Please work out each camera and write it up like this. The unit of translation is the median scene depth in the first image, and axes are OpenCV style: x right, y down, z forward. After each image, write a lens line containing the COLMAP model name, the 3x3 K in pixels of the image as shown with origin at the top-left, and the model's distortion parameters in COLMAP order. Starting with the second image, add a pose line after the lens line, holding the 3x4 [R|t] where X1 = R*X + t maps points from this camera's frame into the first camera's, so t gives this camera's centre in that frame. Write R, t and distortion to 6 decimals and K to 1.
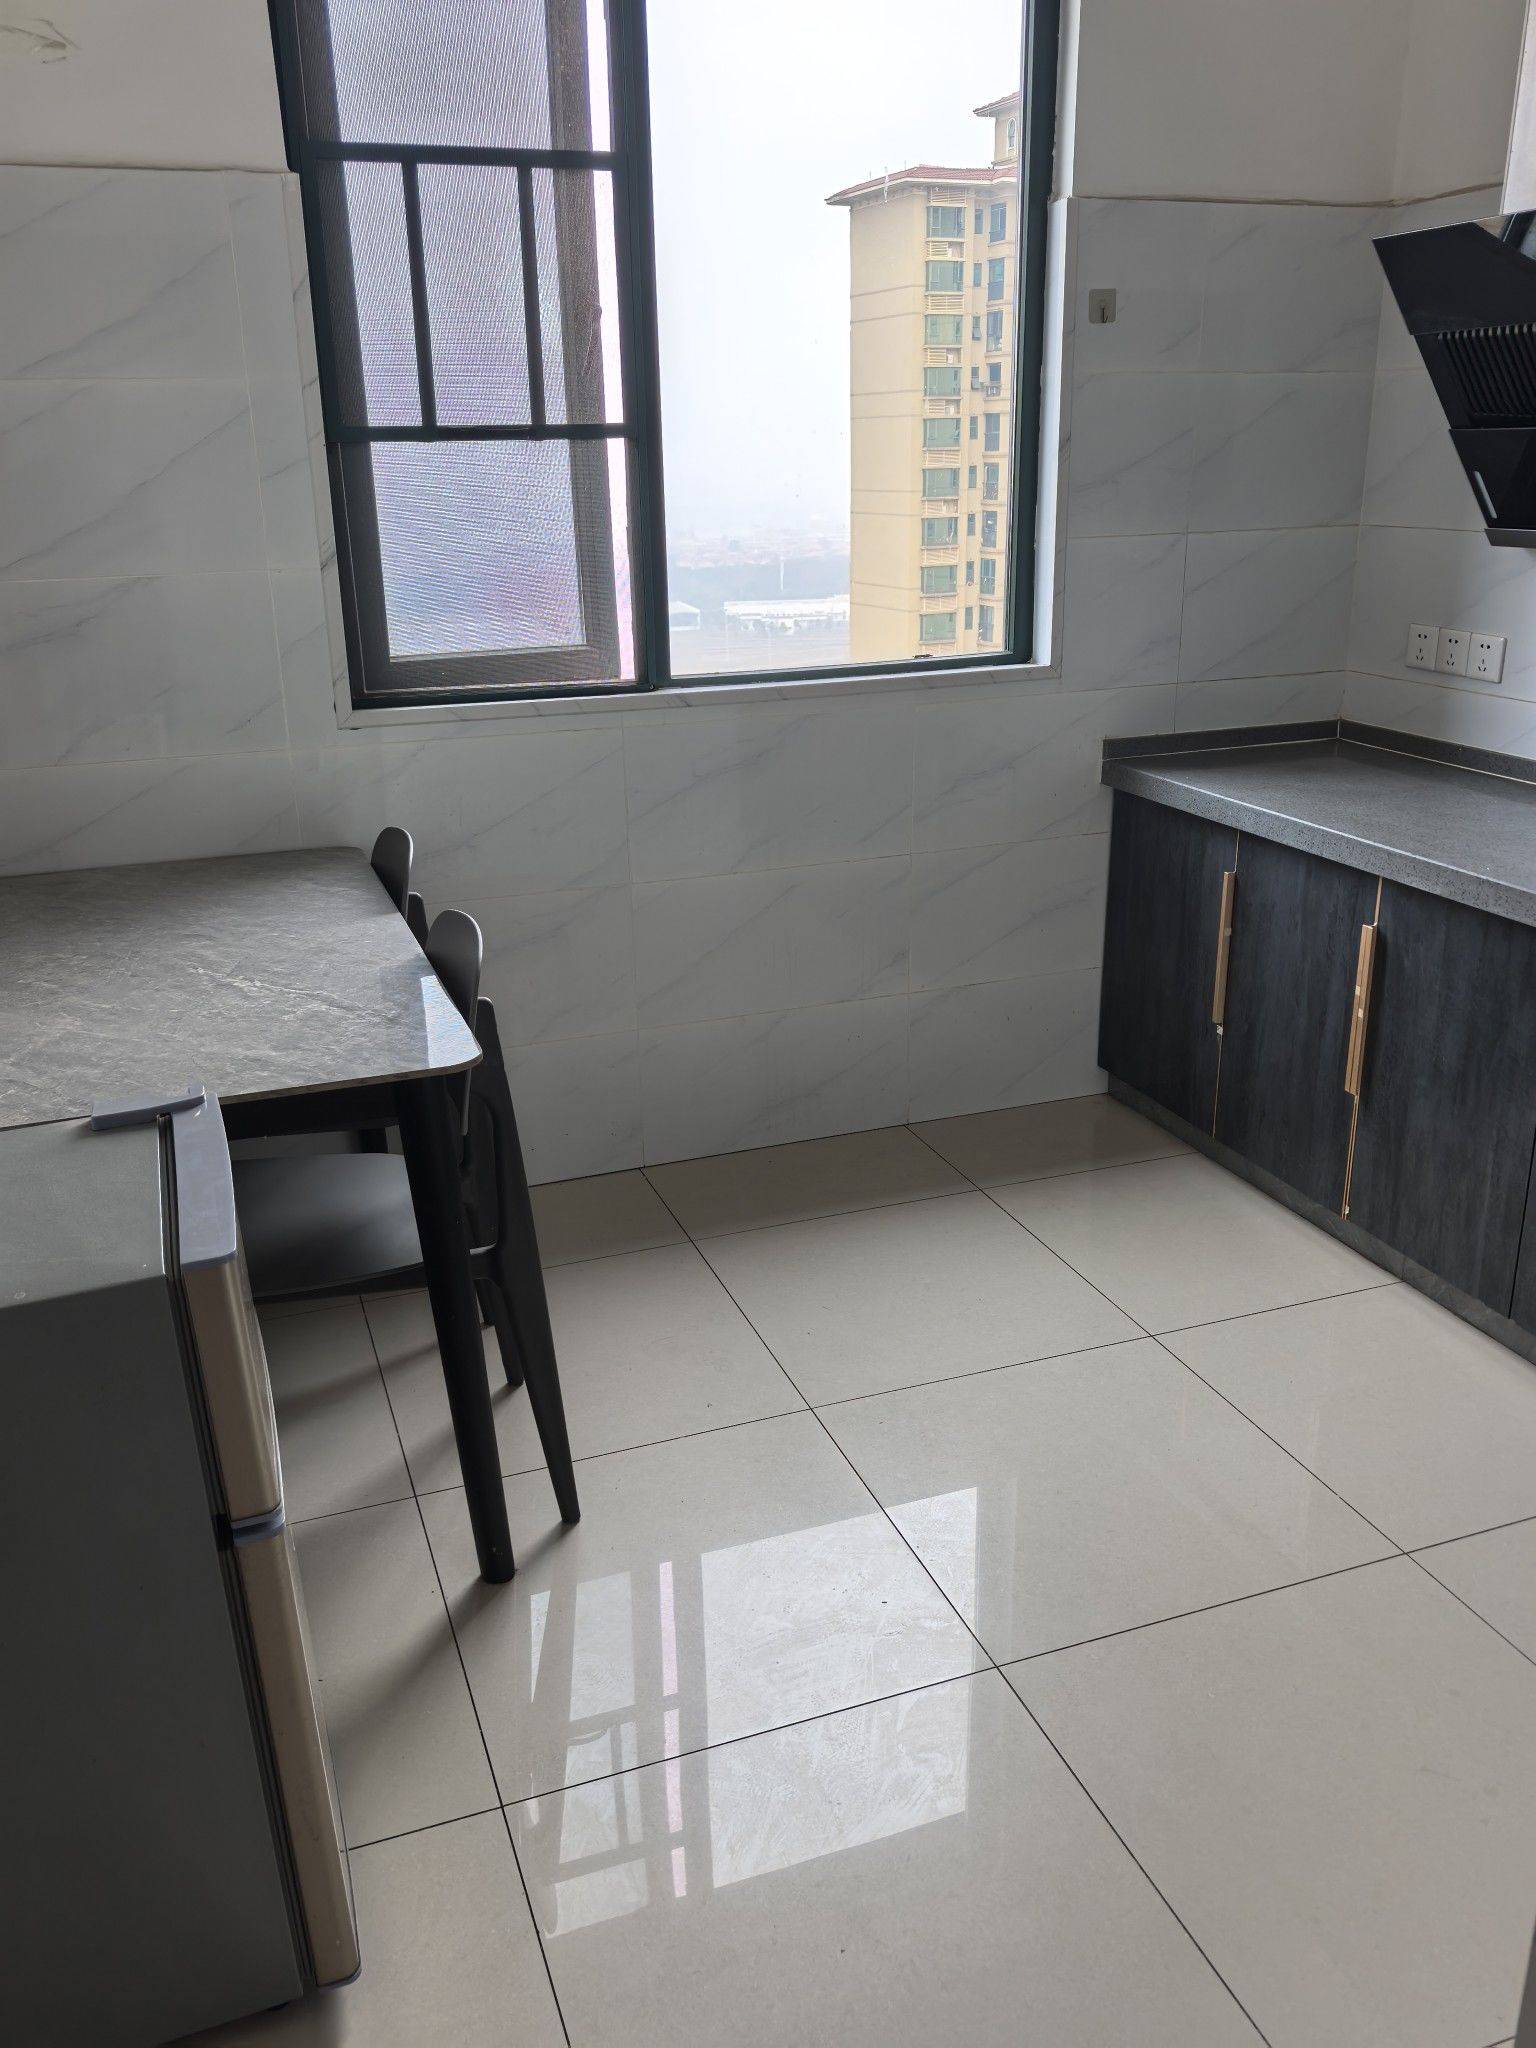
lens RADIAL K [[1616.6, 0, 768.0], [0, 1616.6, 1024.0], [0, 0, 1]] dist [0.004156, -0.005096]
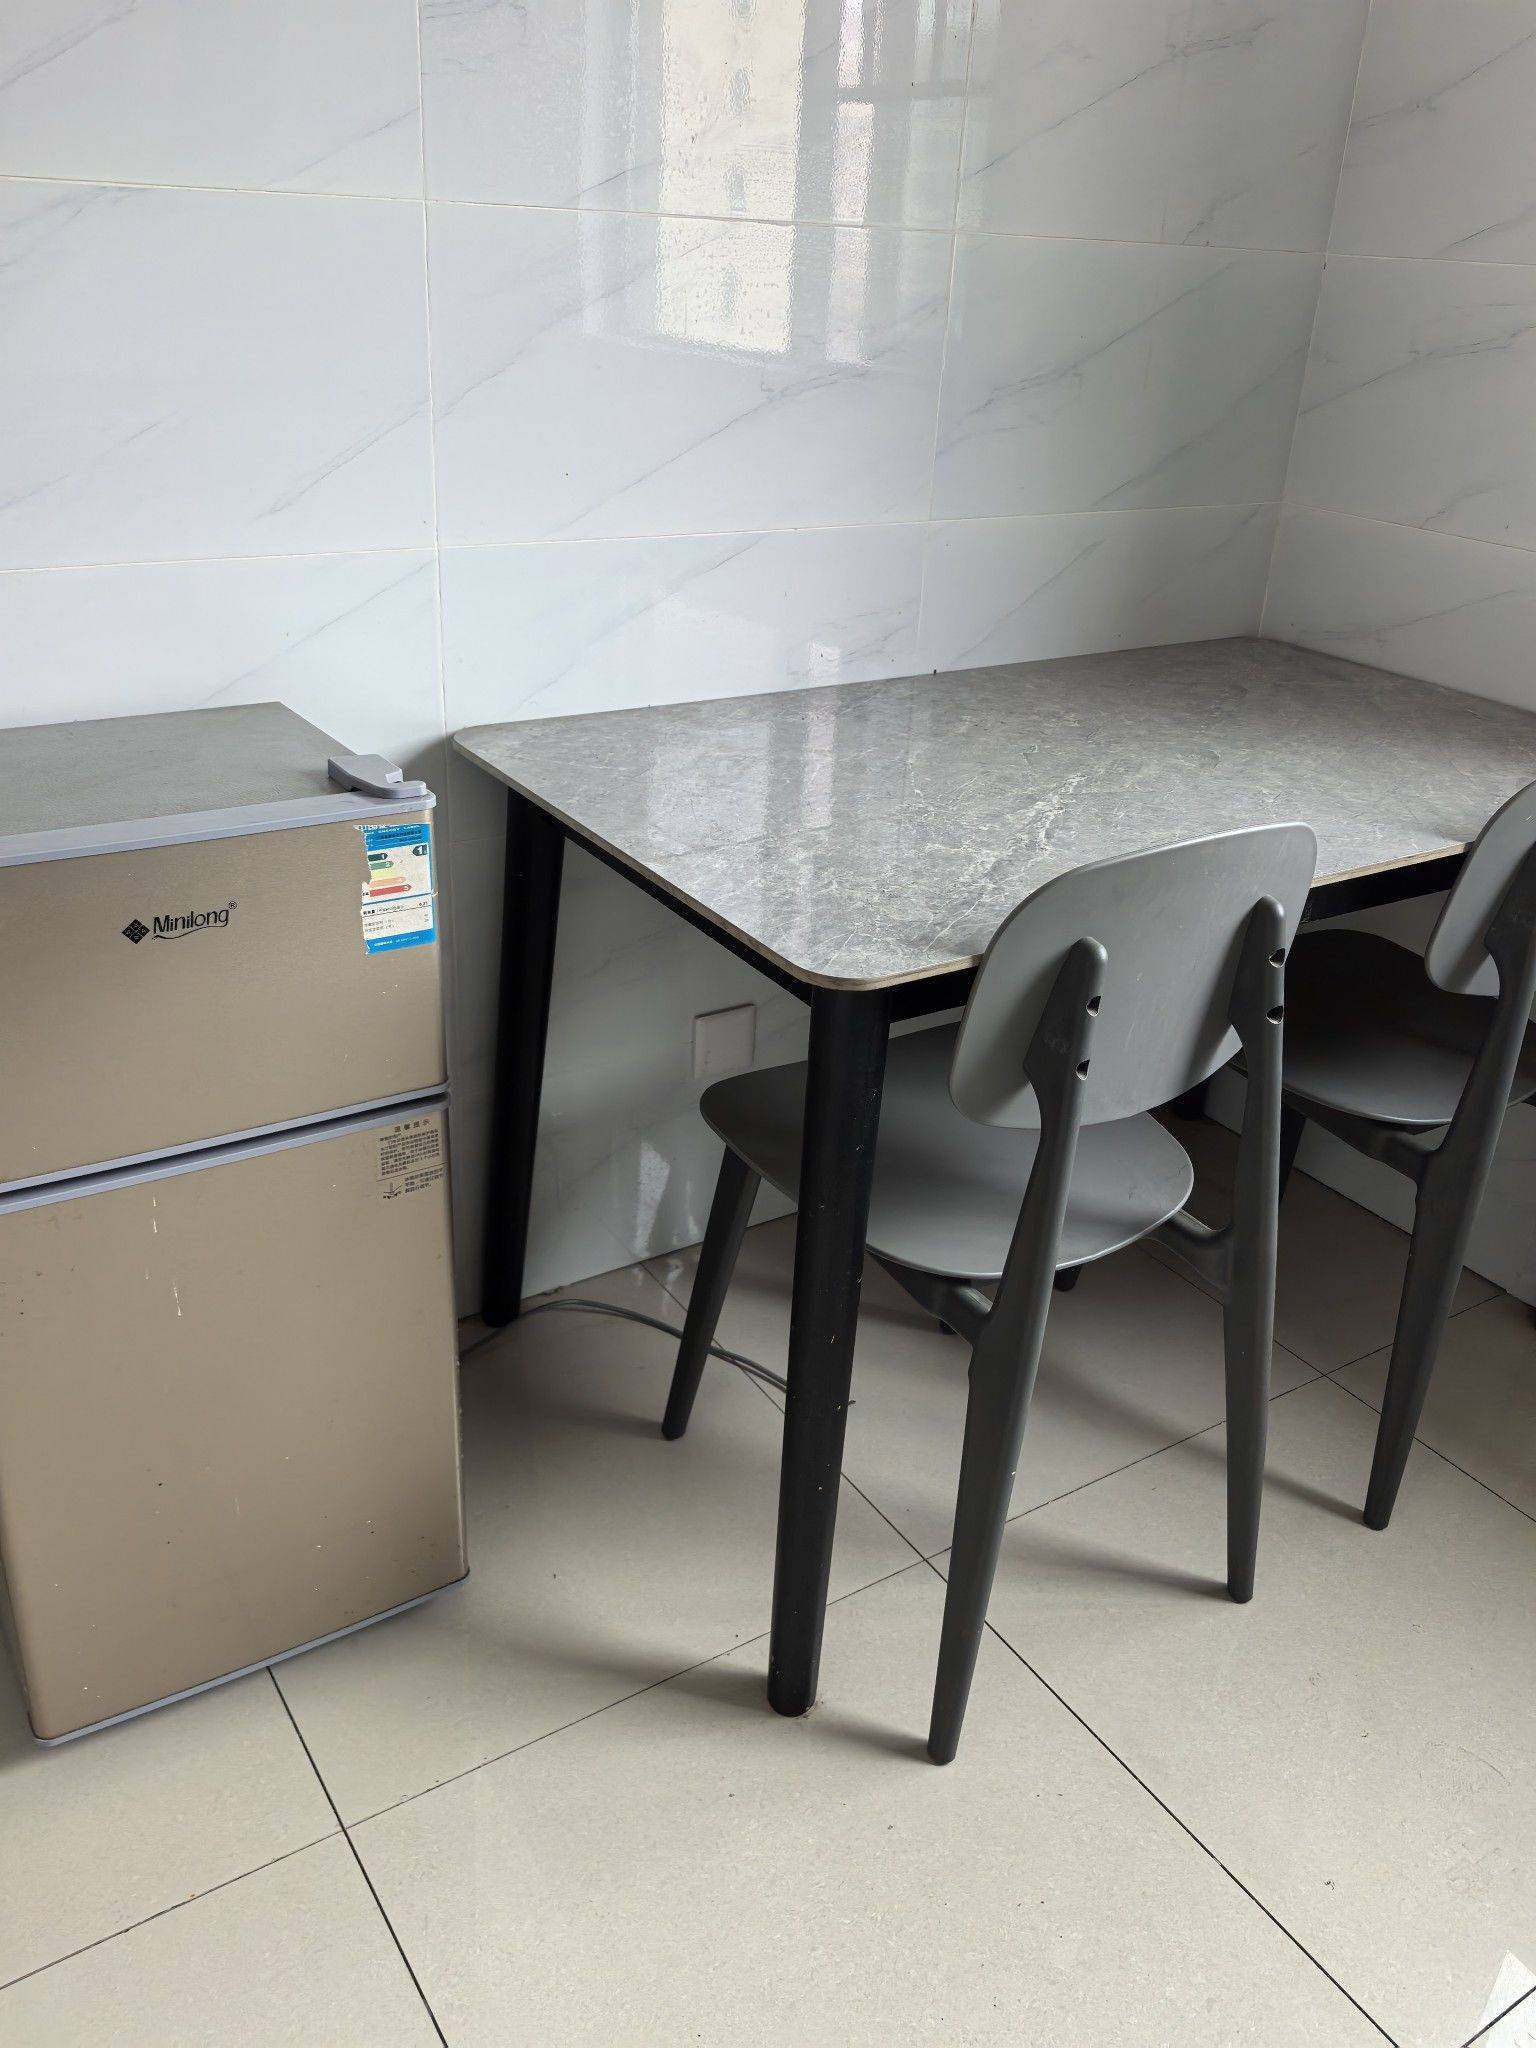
lens RADIAL K [[1616.6, 0, 768.0], [0, 1616.6, 1024.0], [0, 0, 1]] dist [0.004156, -0.005096]
pose [[0.221437, 0.449590, -0.865352, 0.224773], [-0.368982, 0.860035, 0.352409, -0.110631], [0.902673, 0.241263, 0.356334, 0.504579]]
